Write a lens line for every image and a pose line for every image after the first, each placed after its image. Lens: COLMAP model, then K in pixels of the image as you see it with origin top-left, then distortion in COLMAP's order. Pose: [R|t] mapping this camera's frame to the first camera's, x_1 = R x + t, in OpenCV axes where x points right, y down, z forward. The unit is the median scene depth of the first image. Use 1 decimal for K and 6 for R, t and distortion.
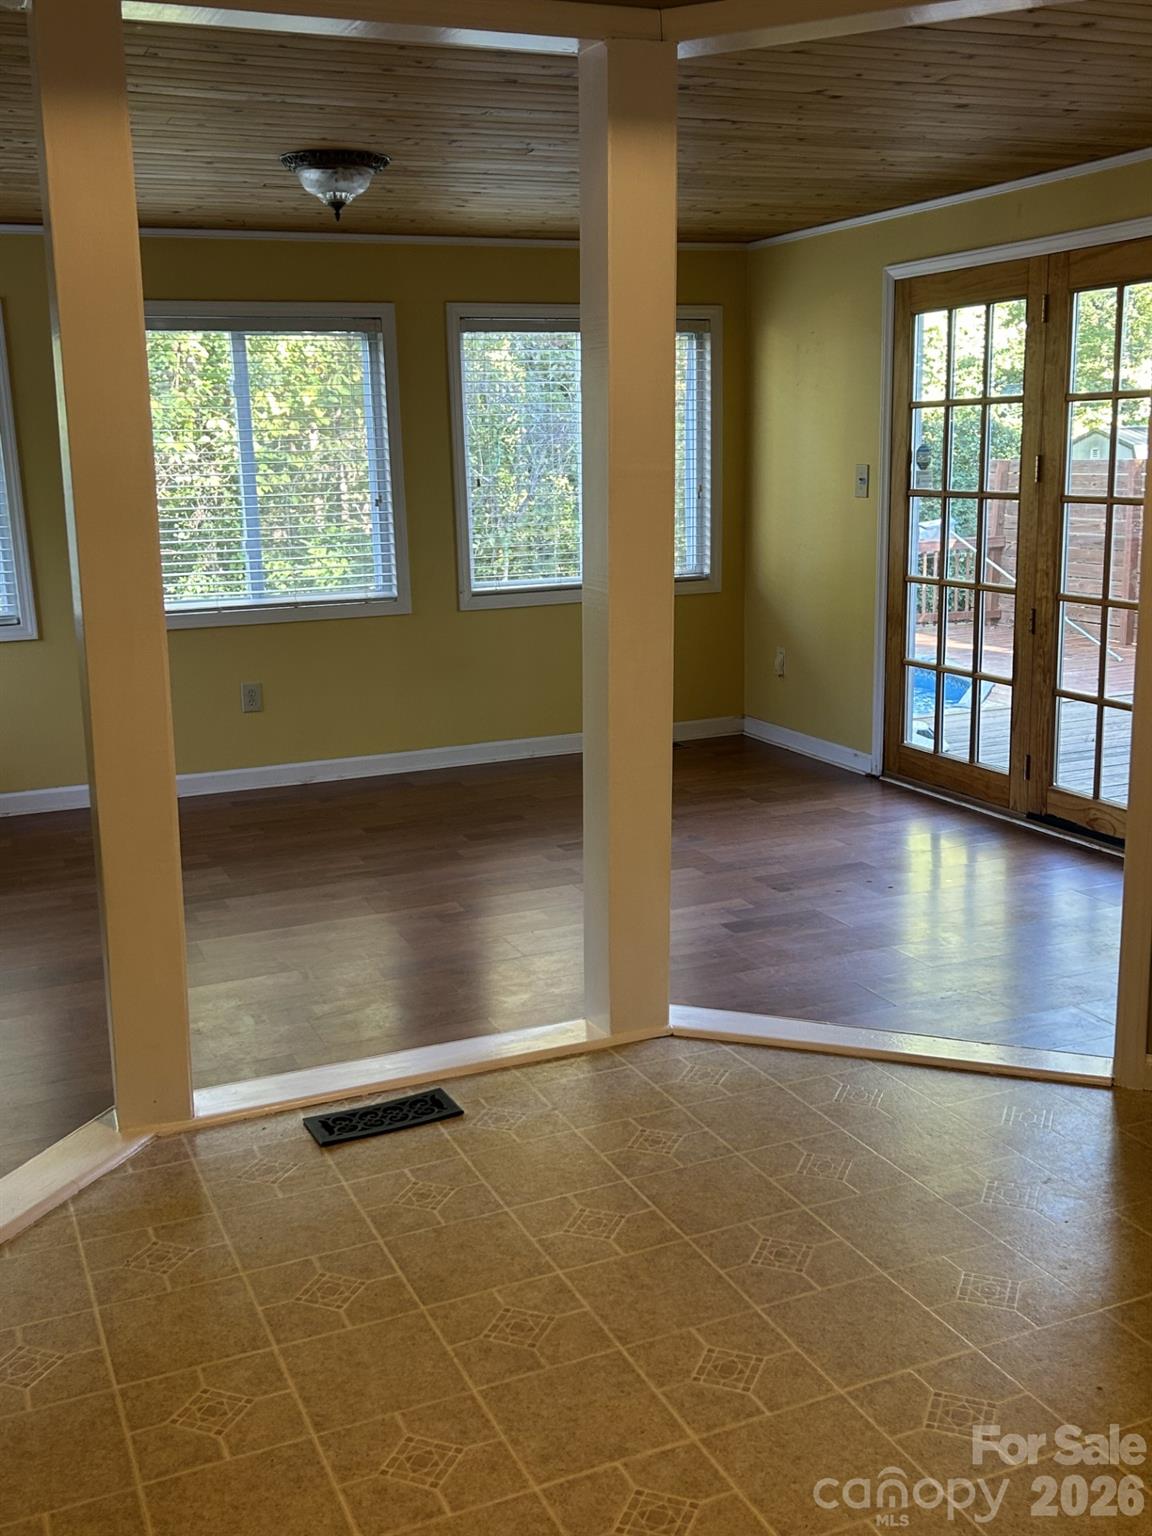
lens RADIAL K [[1523.8, 0, 576.0], [0, 1523.8, 768.0], [0, 0, 1]] dist [0.153415, -0.452067]
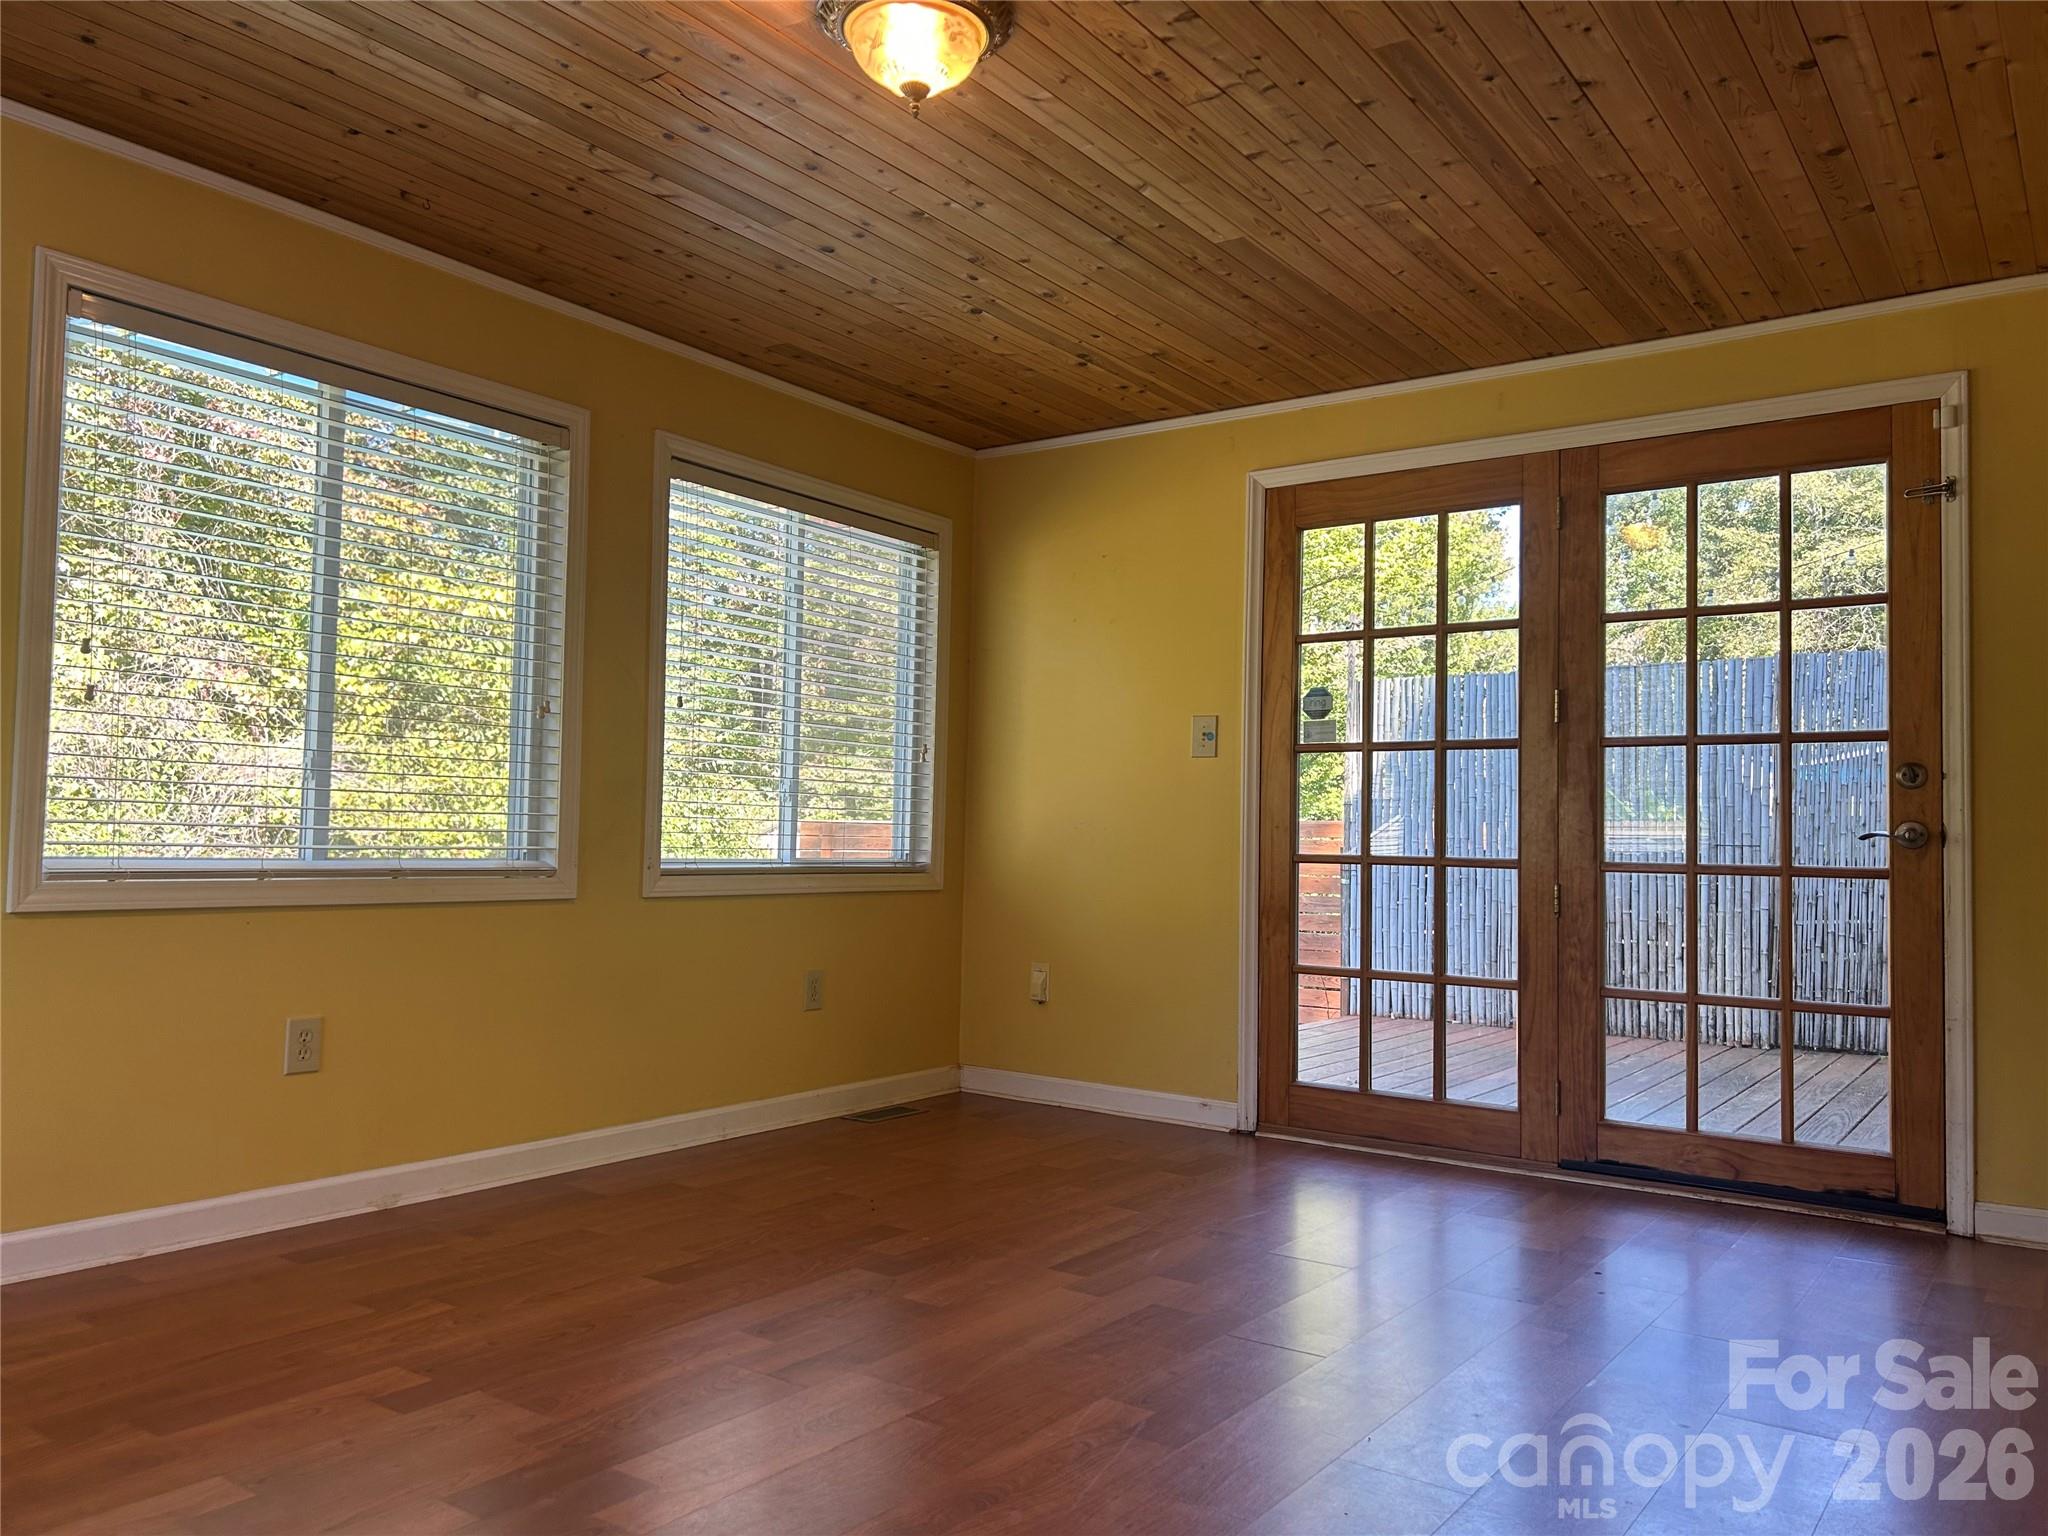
lens RADIAL K [[1544.7, 0, 1024.0], [0, 1544.7, 768.0], [0, 0, 1]] dist [0.044234, -0.002701]
pose [[0.853397, 0.067635, 0.516854, -0.302013], [0.067293, 0.968954, -0.237906, 0.006365], [-0.516899, 0.237809, 0.822352, 0.436930]]
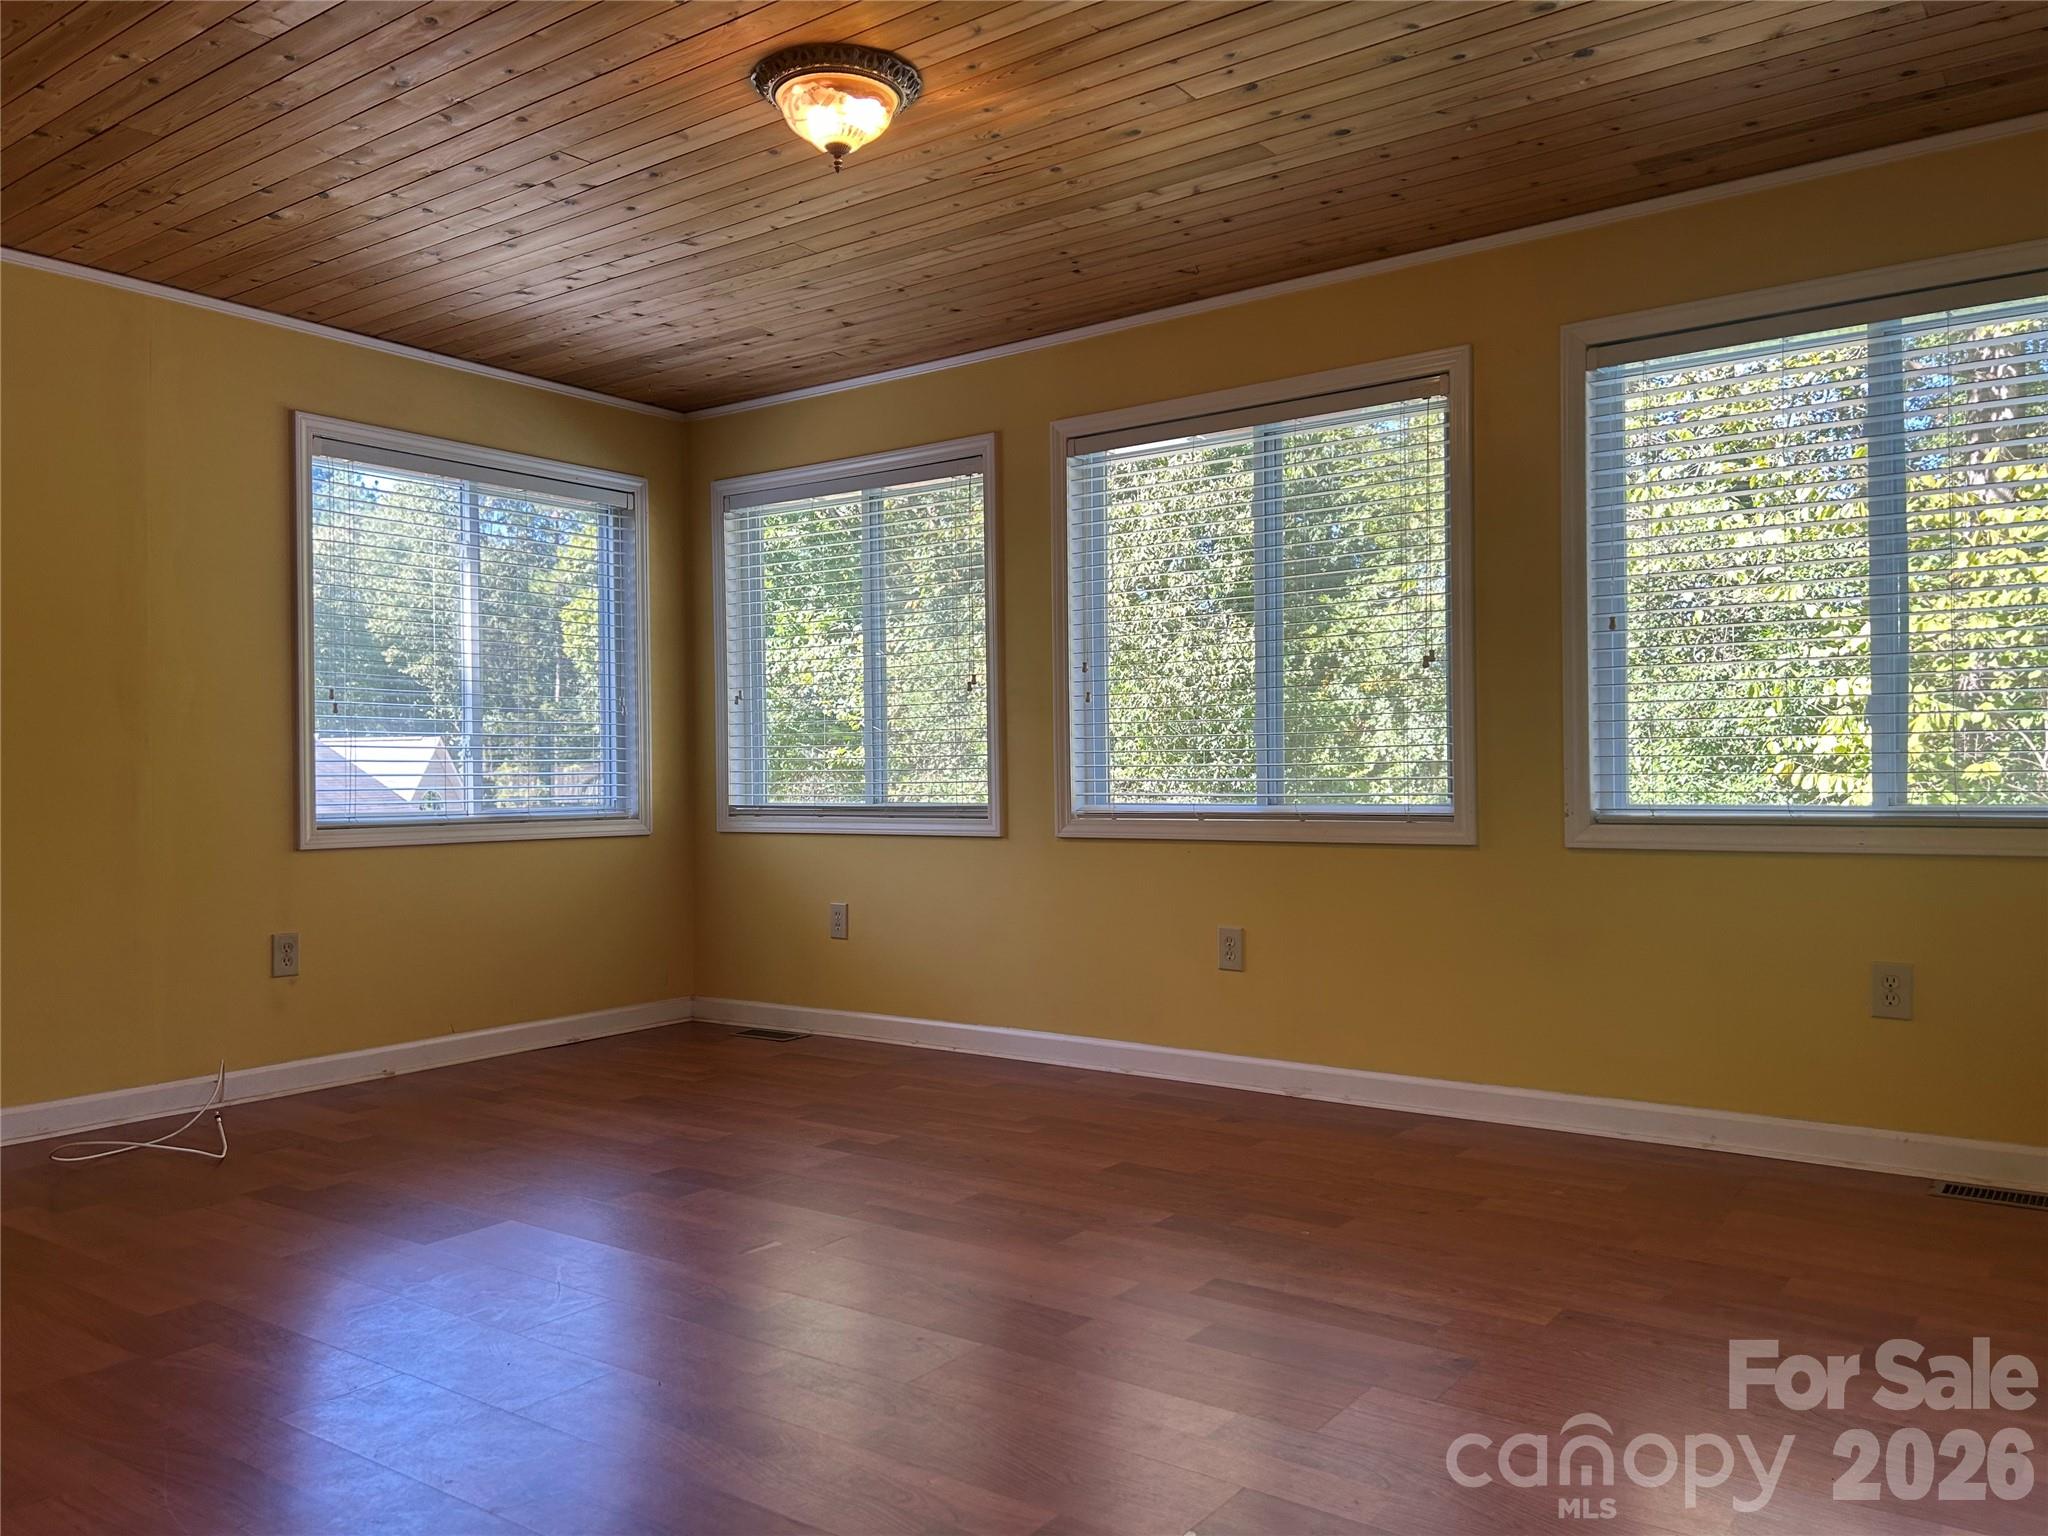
lens RADIAL K [[1544.7, 0, 1024.0], [0, 1544.7, 768.0], [0, 0, 1]] dist [0.044234, -0.002701]
pose [[0.503590, 0.016678, -0.863782, 0.350148], [-0.183067, 0.979170, -0.087823, -0.049923], [0.844324, 0.202356, 0.496153, 0.603439]]
